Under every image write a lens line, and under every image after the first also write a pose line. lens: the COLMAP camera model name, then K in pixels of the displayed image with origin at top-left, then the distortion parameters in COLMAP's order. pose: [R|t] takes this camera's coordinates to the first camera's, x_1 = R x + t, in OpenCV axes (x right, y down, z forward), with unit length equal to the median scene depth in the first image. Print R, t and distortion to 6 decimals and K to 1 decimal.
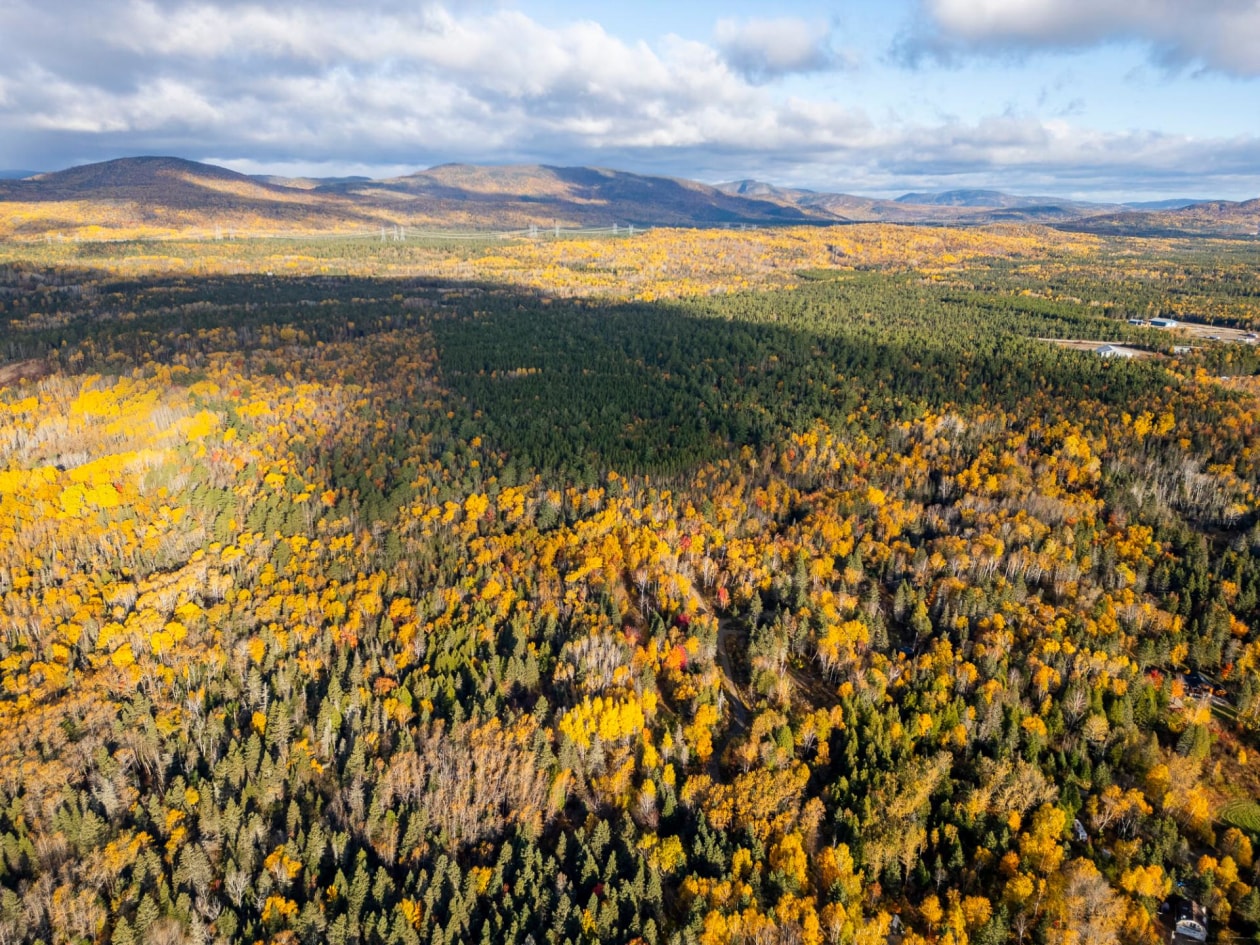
lens RADIAL K [[873.3, 0, 630.0], [0, 873.3, 472.5], [0, 0, 1]] dist [0.096836, -0.097836]
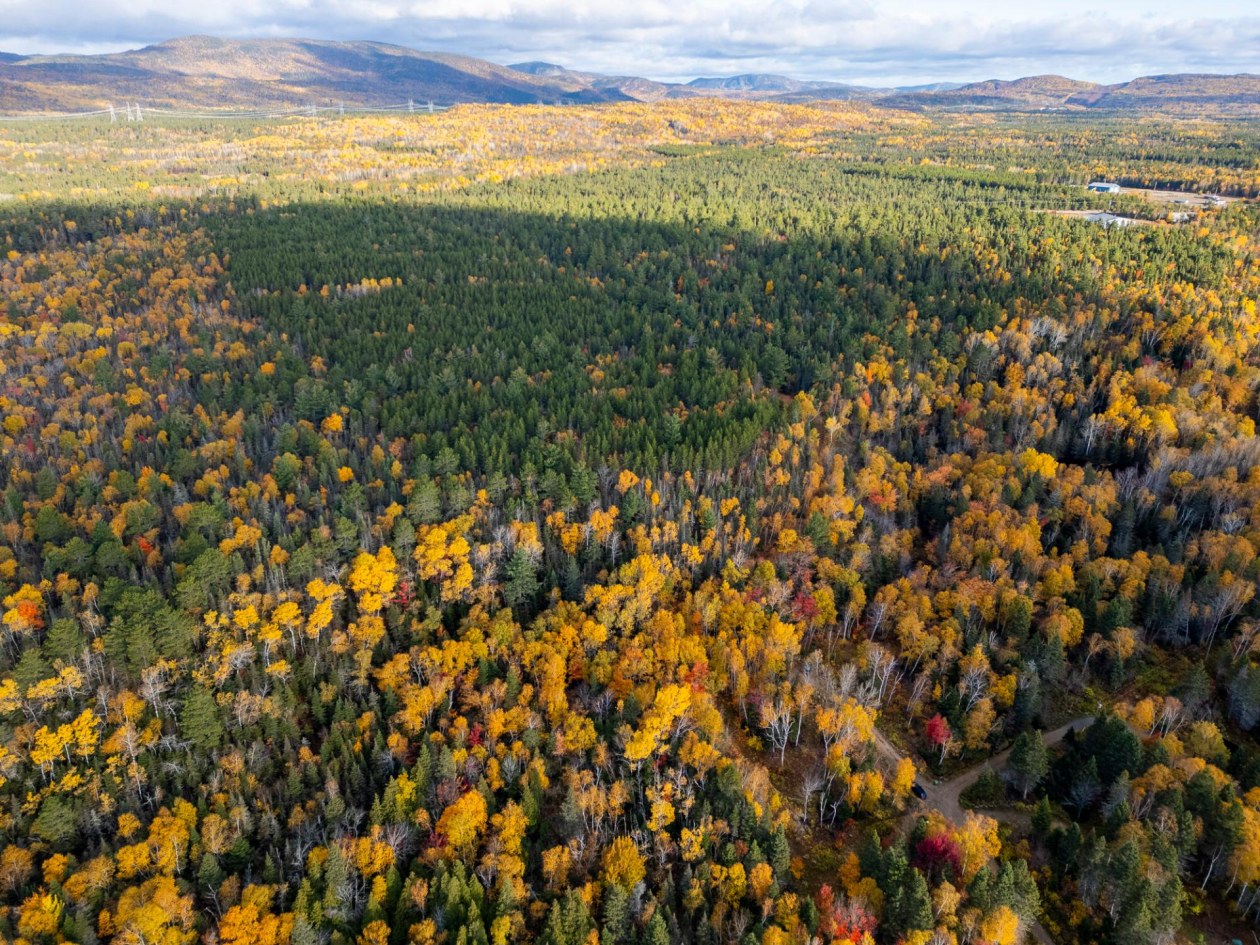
lens RADIAL K [[873.3, 0, 630.0], [0, 873.3, 472.5], [0, 0, 1]] dist [0.096836, -0.097836]
pose [[0.973842, -0.096682, 0.205633, -0.132579], [0.073521, 0.990353, 0.117452, -0.065474], [-0.215005, -0.099261, 0.971556, 0.504542]]
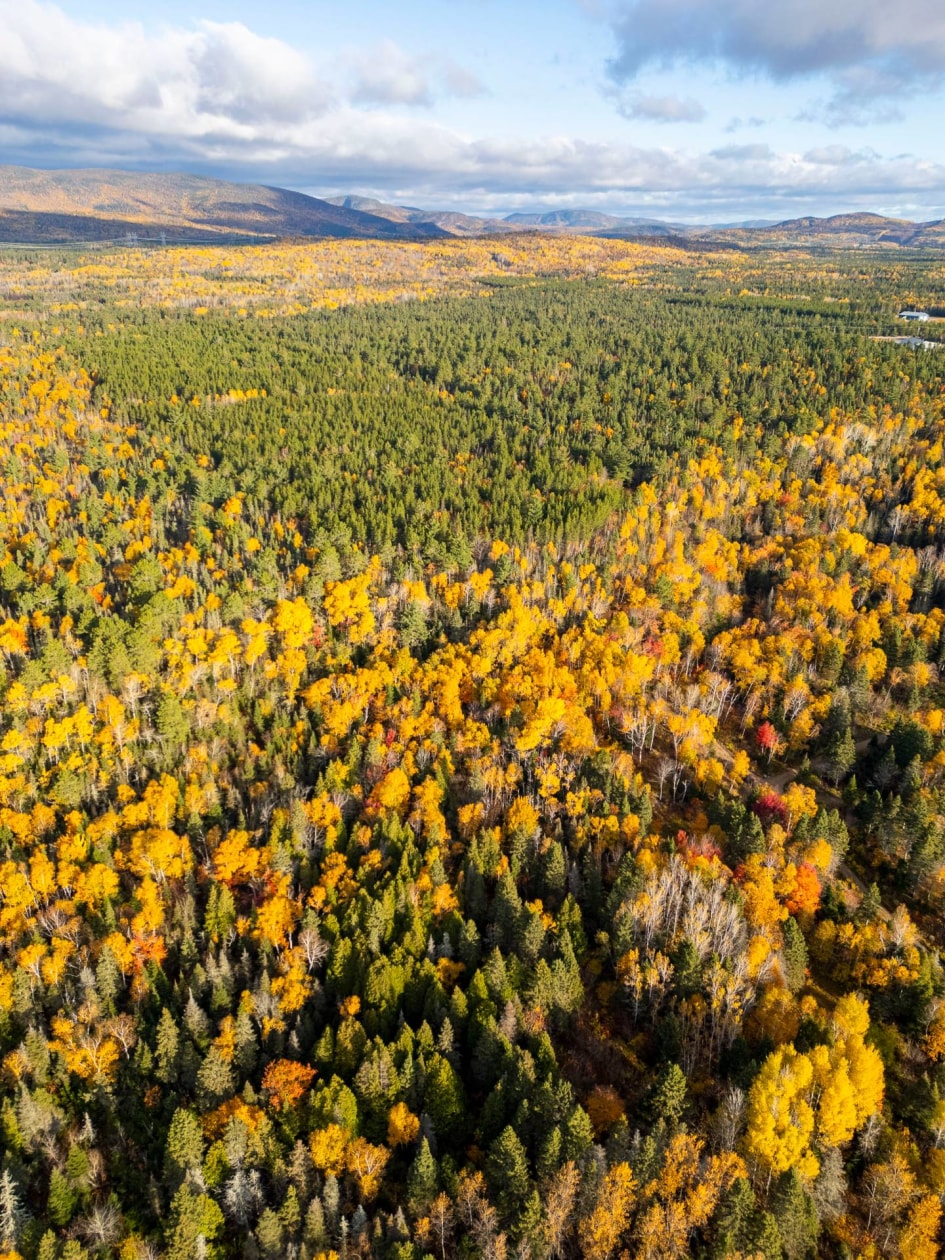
lens RADIAL K [[873.3, 0, 467.1], [0, 873.3, 632.1], [0, 0, 1]] dist [0.096836, -0.097836]
pose [[0.968291, -0.105613, 0.226405, -0.195851], [0.074646, 0.987157, 0.141241, -0.027067], [-0.238414, -0.119862, 0.963739, 0.421774]]
